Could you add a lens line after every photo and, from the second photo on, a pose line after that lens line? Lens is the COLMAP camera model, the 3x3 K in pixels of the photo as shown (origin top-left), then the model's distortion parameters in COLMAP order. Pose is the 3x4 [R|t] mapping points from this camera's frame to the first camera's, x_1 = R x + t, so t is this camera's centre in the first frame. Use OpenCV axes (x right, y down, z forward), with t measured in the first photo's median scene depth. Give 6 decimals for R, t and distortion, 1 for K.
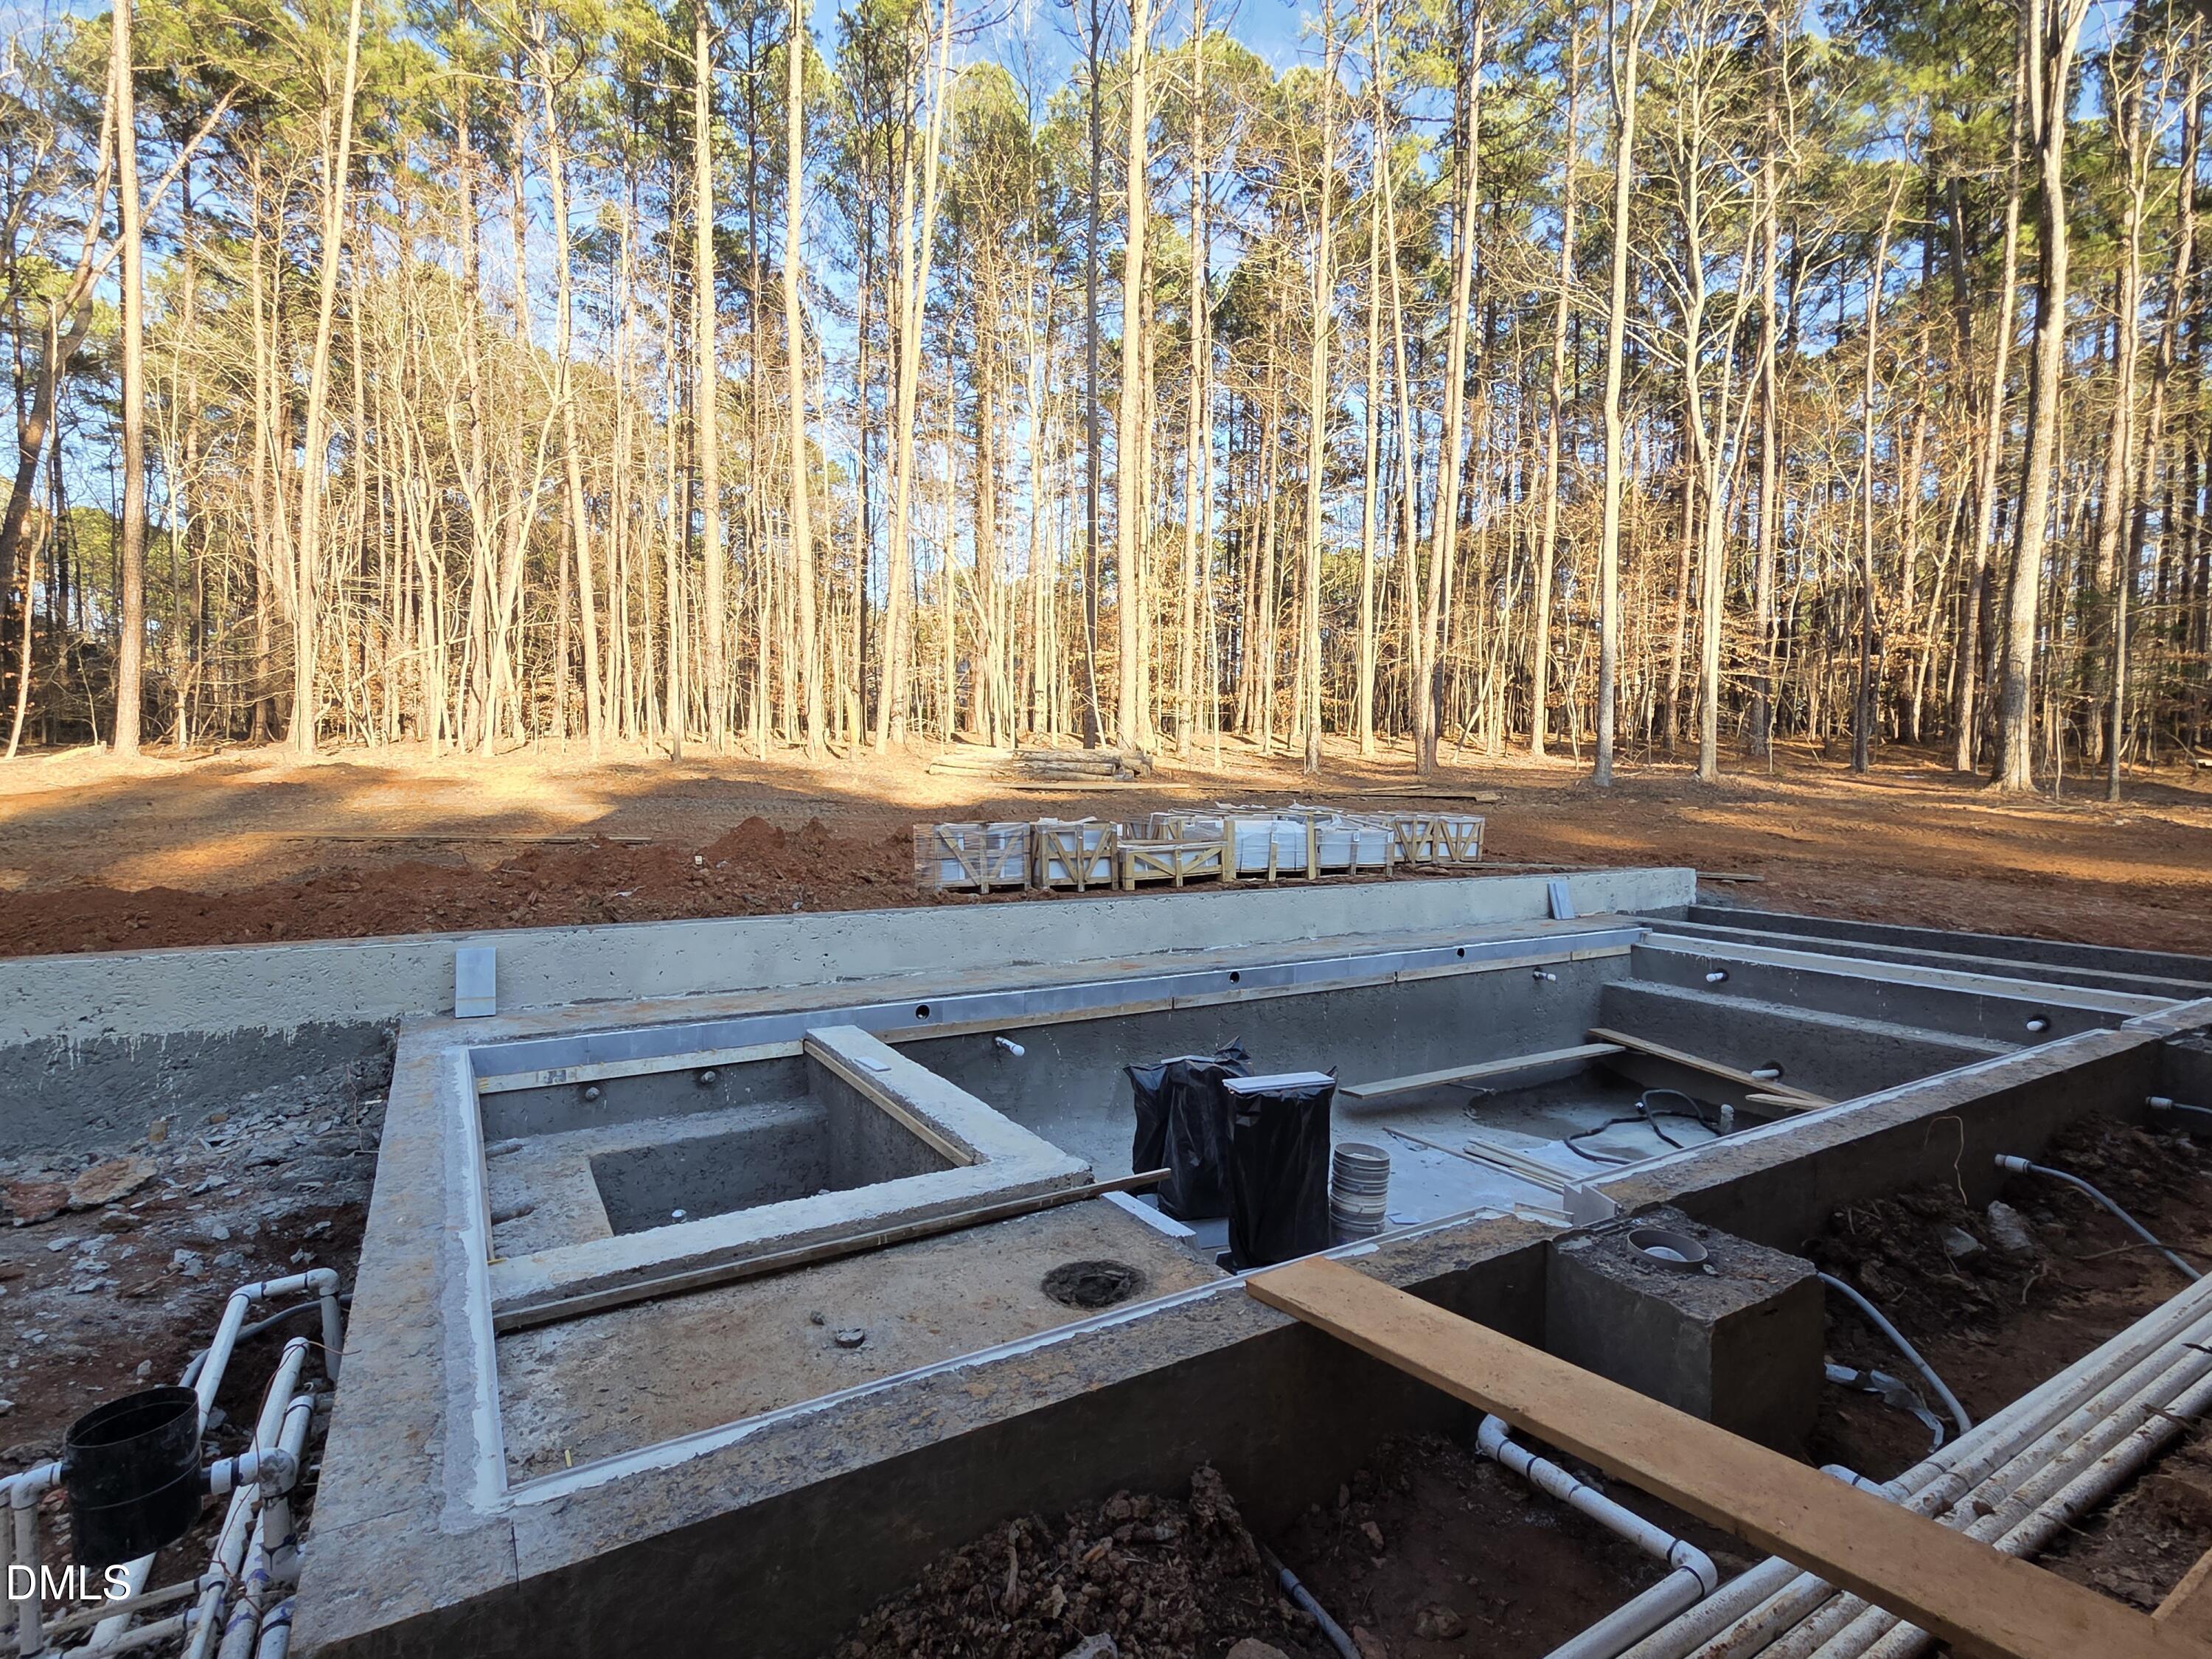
lens RADIAL K [[1075.0, 0, 1112.0], [0, 1075.0, 831.9], [0, 0, 1]] dist [-0.000892, 0.000638]
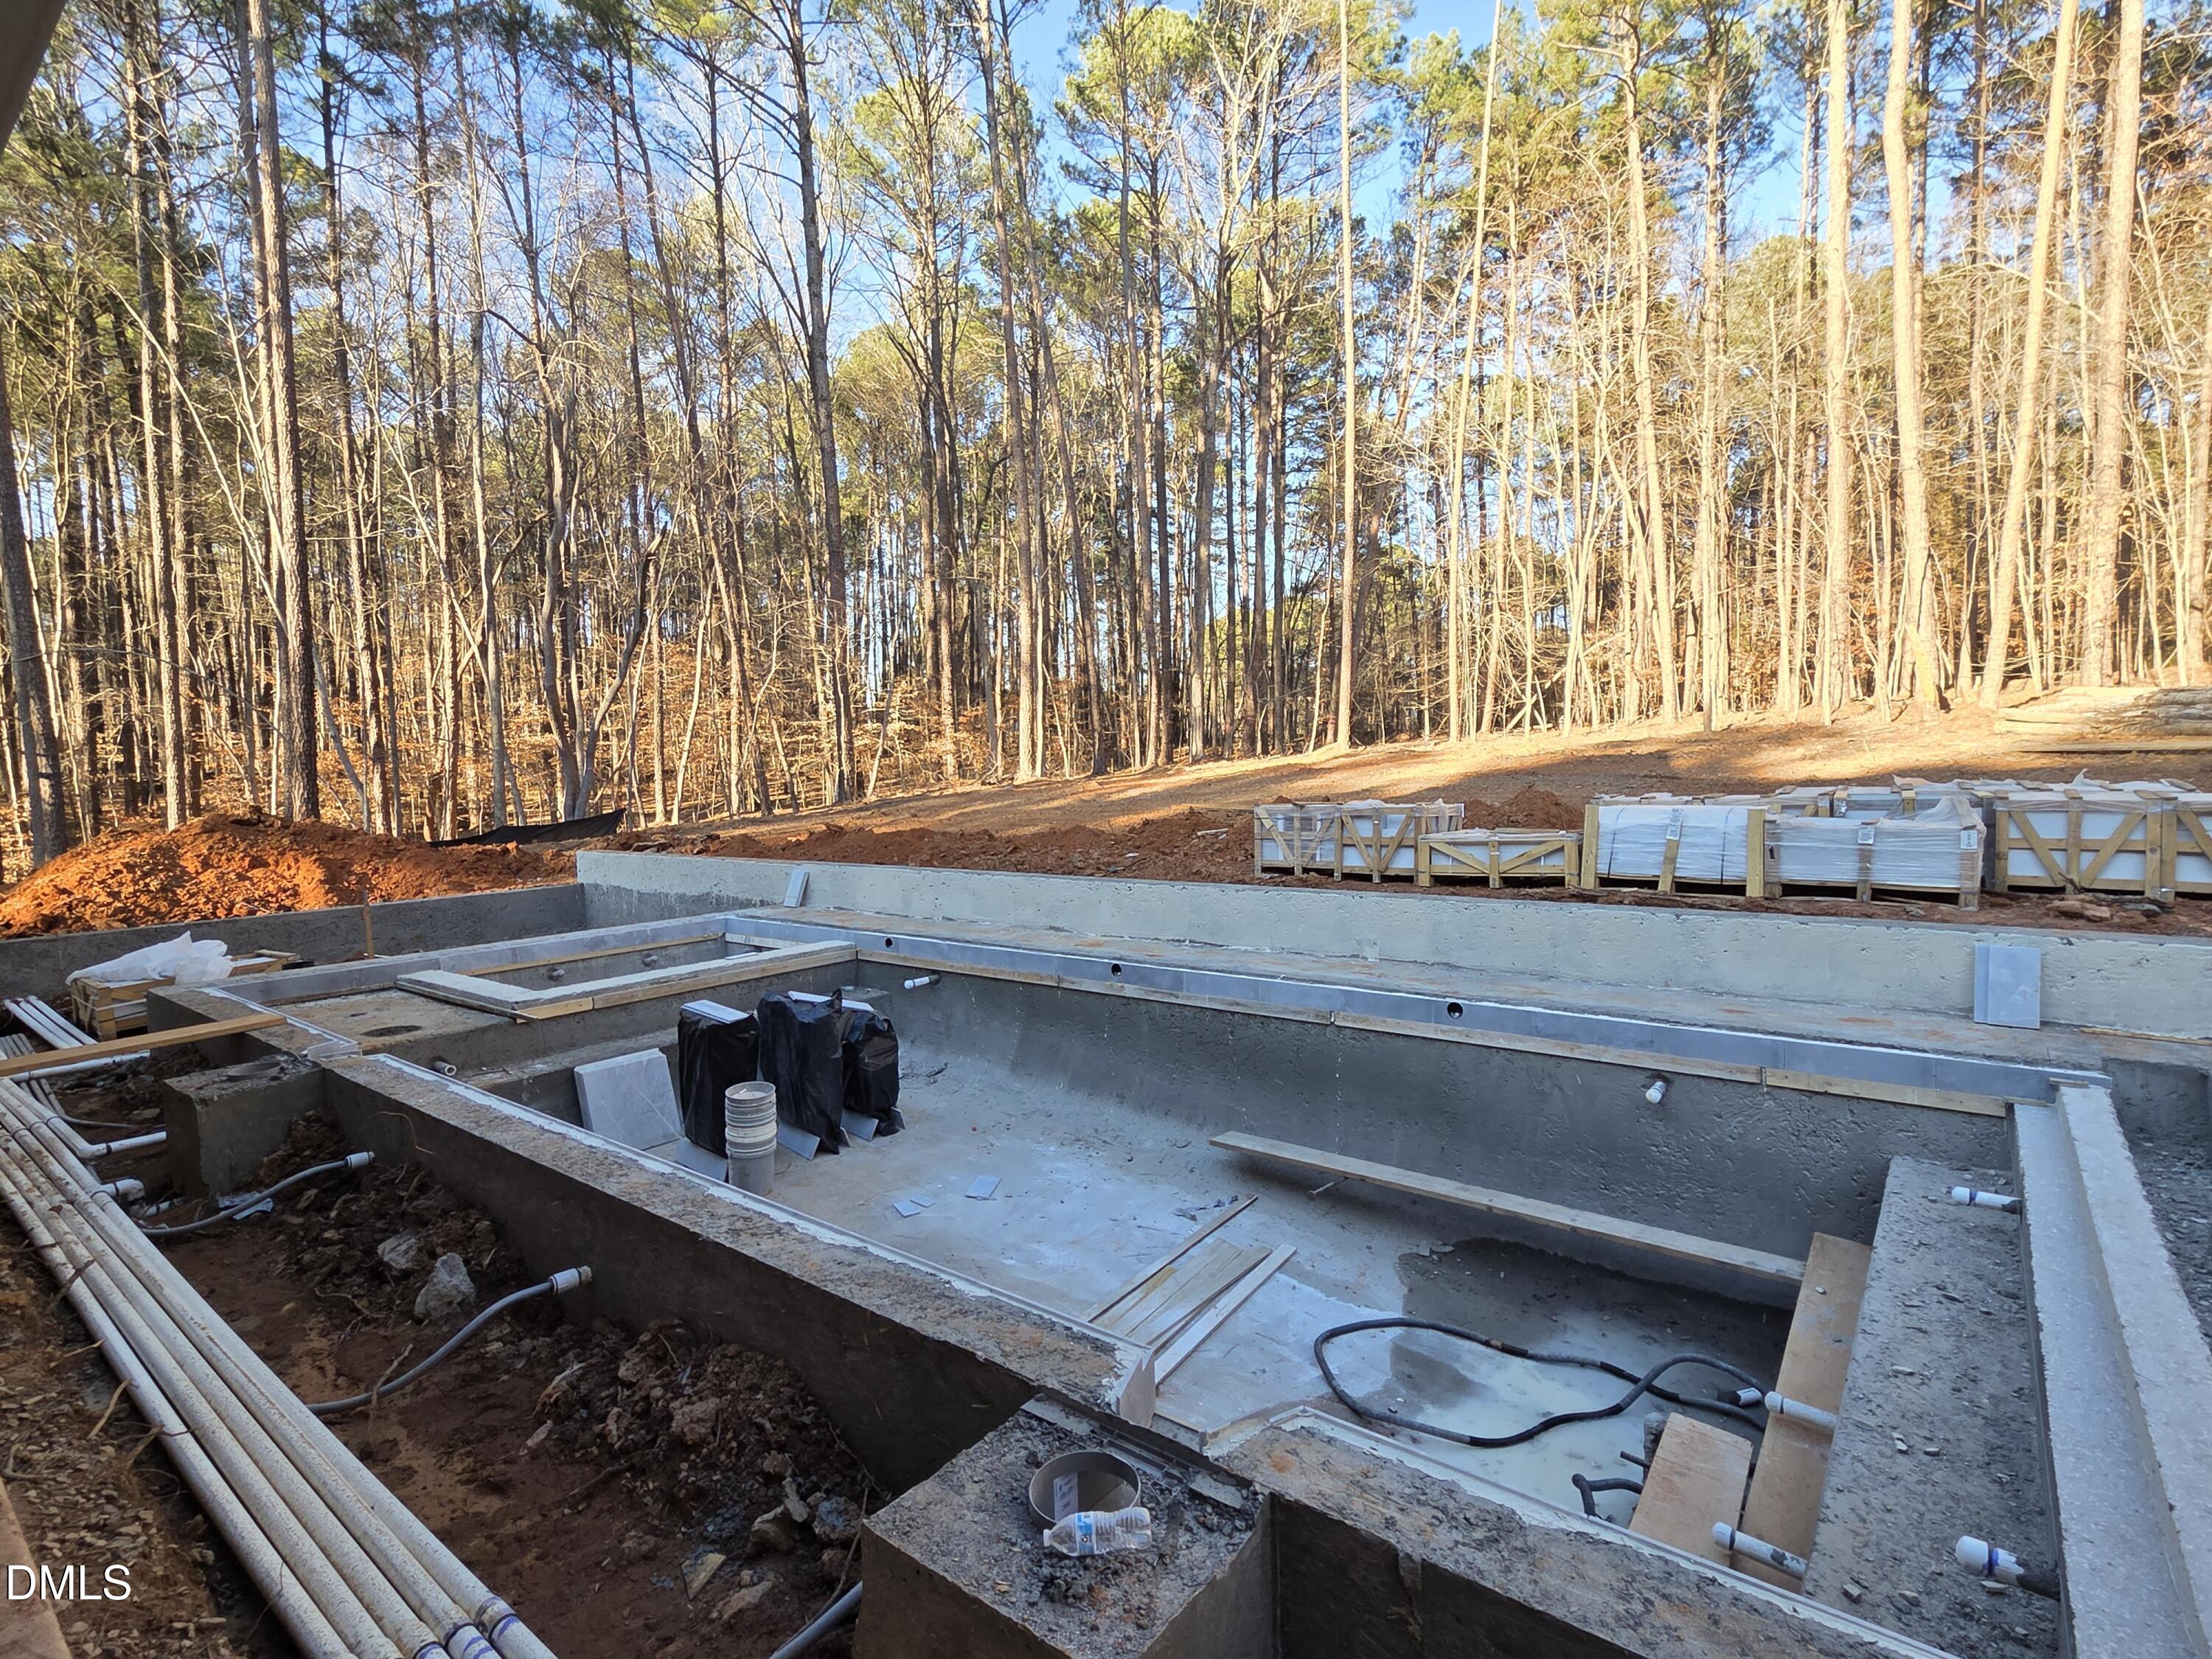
lens RADIAL K [[1075.0, 0, 1116.3], [0, 1075.0, 829.4], [0, 0, 1]] dist [-0.000892, 0.000638]
pose [[0.356998, 0.033675, -0.933498, 0.750583], [-0.011001, 0.999432, 0.031847, -0.015393], [0.934040, -0.001100, 0.357166, 0.490646]]
